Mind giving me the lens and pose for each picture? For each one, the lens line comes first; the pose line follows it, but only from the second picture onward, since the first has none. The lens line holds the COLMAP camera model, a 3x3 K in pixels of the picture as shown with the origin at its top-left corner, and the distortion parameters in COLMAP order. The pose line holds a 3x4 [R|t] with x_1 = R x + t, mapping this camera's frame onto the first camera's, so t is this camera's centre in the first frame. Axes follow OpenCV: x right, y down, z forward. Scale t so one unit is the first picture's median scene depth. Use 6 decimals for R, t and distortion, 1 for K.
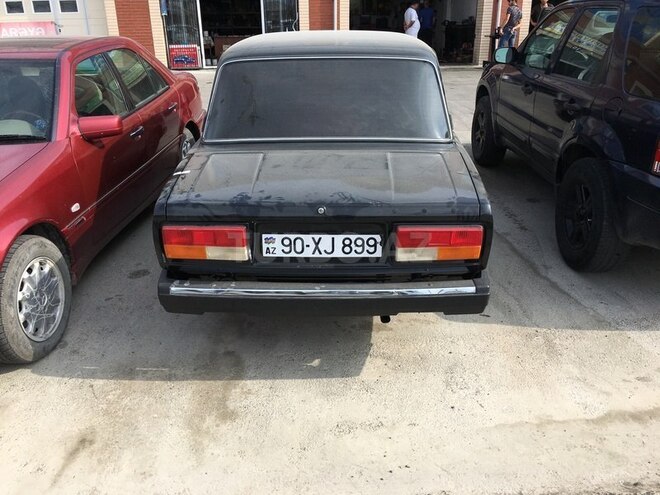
lens RADIAL K [[566.8, 0, 324.7], [0, 566.8, 245.9], [0, 0, 1]] dist [0.092152, -0.142327]
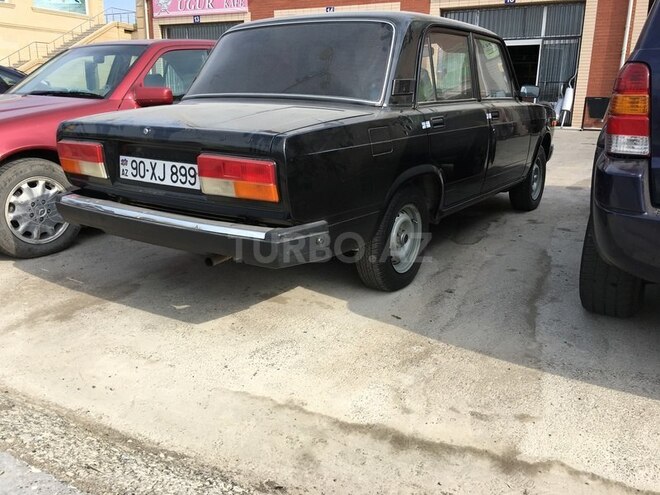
lens RADIAL K [[566.8, 0, 324.7], [0, 566.8, 245.9], [0, 0, 1]] dist [0.092152, -0.142327]
pose [[0.840596, 0.157493, -0.518261, 0.790370], [-0.220353, 0.973475, -0.061576, 0.124744], [0.494816, 0.165961, 0.853003, 0.301017]]
